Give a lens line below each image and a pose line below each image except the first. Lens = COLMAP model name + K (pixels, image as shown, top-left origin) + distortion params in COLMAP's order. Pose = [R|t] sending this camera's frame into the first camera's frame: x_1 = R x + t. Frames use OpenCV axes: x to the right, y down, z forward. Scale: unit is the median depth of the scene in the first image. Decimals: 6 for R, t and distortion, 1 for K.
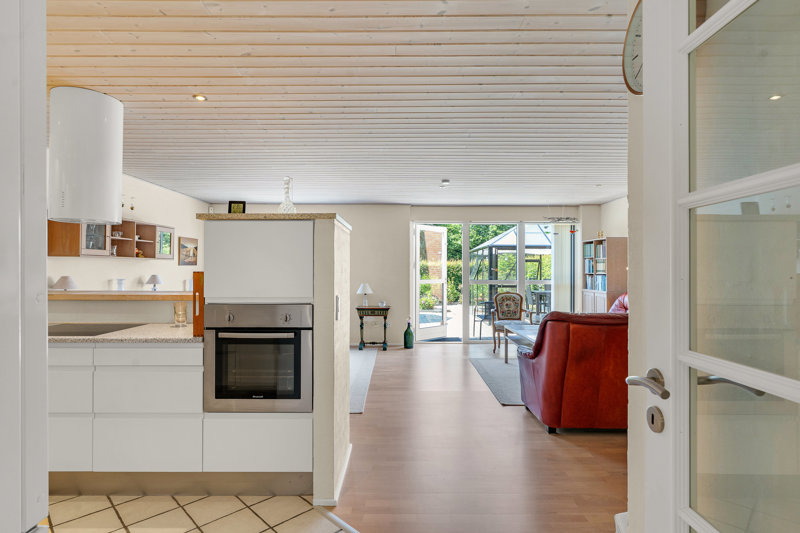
lens RADIAL K [[419.3, 0, 401.5], [0, 419.3, 268.1], [0, 0, 1]] dist [-0.006174, 0.001963]
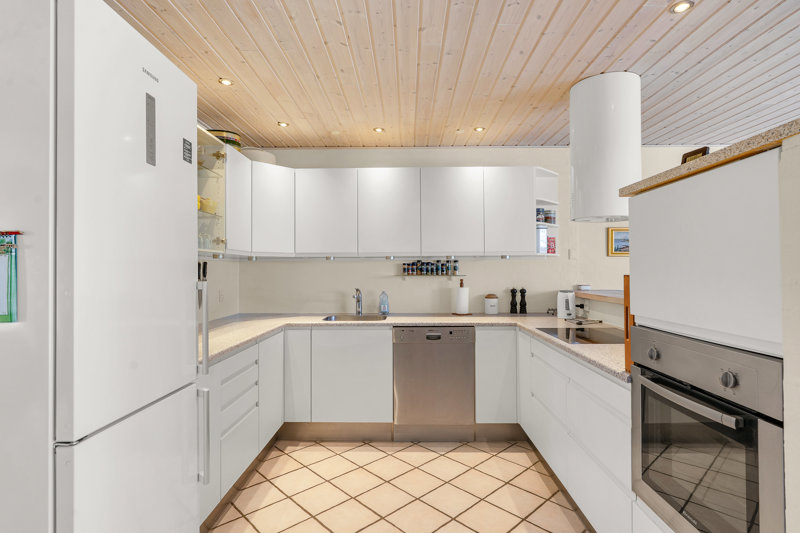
lens RADIAL K [[406.2, 0, 397.1], [0, 406.2, 265.1], [0, 0, 1]] dist [-0.006076, 0.000132]
pose [[-0.032962, -0.014887, -0.999346, 0.059009], [0.005415, 0.999872, -0.015074, 0.000378], [0.999442, -0.005908, -0.032877, 0.223214]]
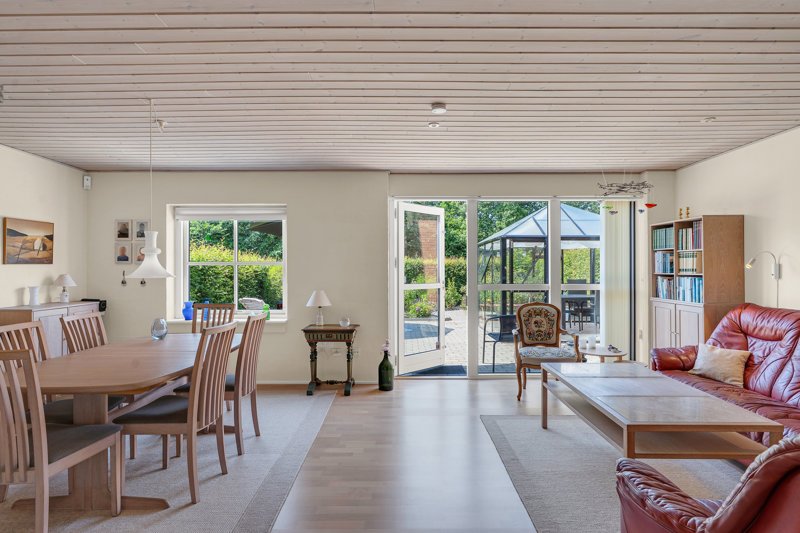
lens RADIAL K [[419.3, 0, 401.2], [0, 419.3, 267.6], [0, 0, 1]] dist [-0.006174, 0.001963]
pose [[0.999985, -0.004304, -0.003500, 0.044112], [0.004308, 0.999990, 0.001062, 0.000432], [0.003495, -0.001077, 0.999993, 0.348613]]
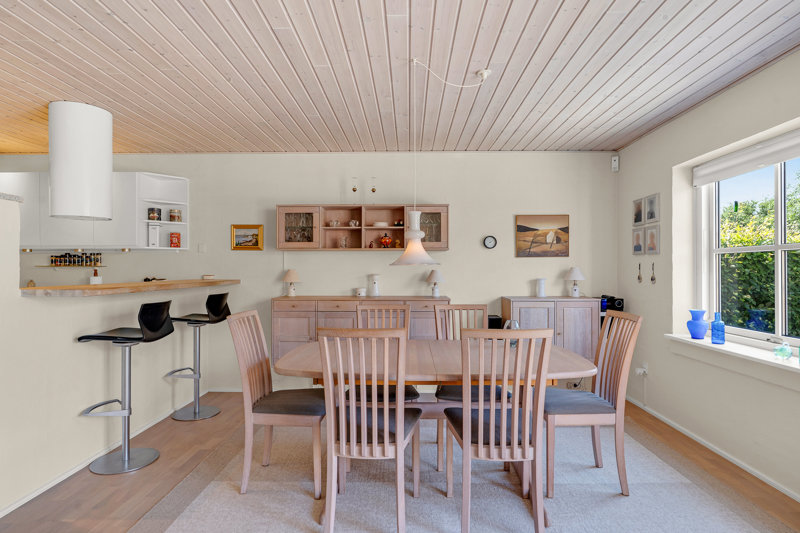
lens RADIAL K [[437.6, 0, 401.4], [0, 437.6, 267.3], [0, 0, 1]] dist [-0.008871, 0.002331]
pose [[-0.025101, -0.008500, -0.999649, 0.160185], [0.001428, 0.999963, -0.008539, 0.013620], [0.999684, -0.001642, -0.025088, 0.736356]]
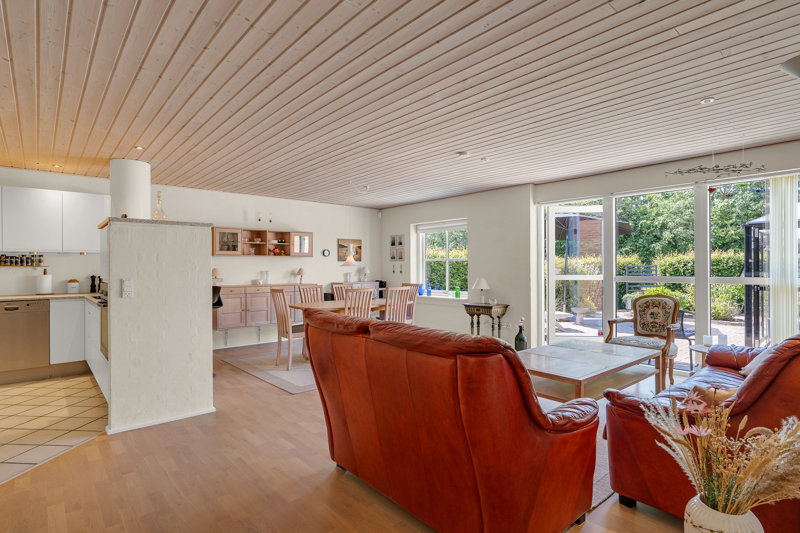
lens RADIAL K [[419.3, 0, 405.7], [0, 419.3, 264.2], [0, 0, 1]] dist [-0.006174, 0.001963]
pose [[0.656814, -0.011744, -0.753961, 0.497464], [0.006958, 0.999931, -0.009514, 0.013842], [0.754021, 0.001003, 0.656850, 0.282473]]
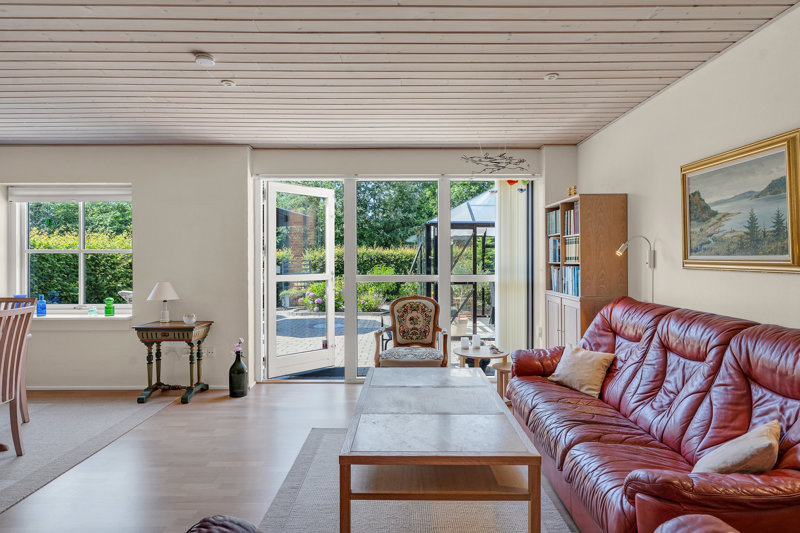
lens RADIAL K [[437.6, 0, 400.7], [0, 437.6, 261.5], [0, 0, 1]] dist [-0.008871, 0.002331]
pose [[0.999986, -0.004353, 0.003022, 0.237680], [0.004333, 0.999969, 0.006599, 0.005580], [-0.003051, -0.006586, 0.999974, 0.409012]]
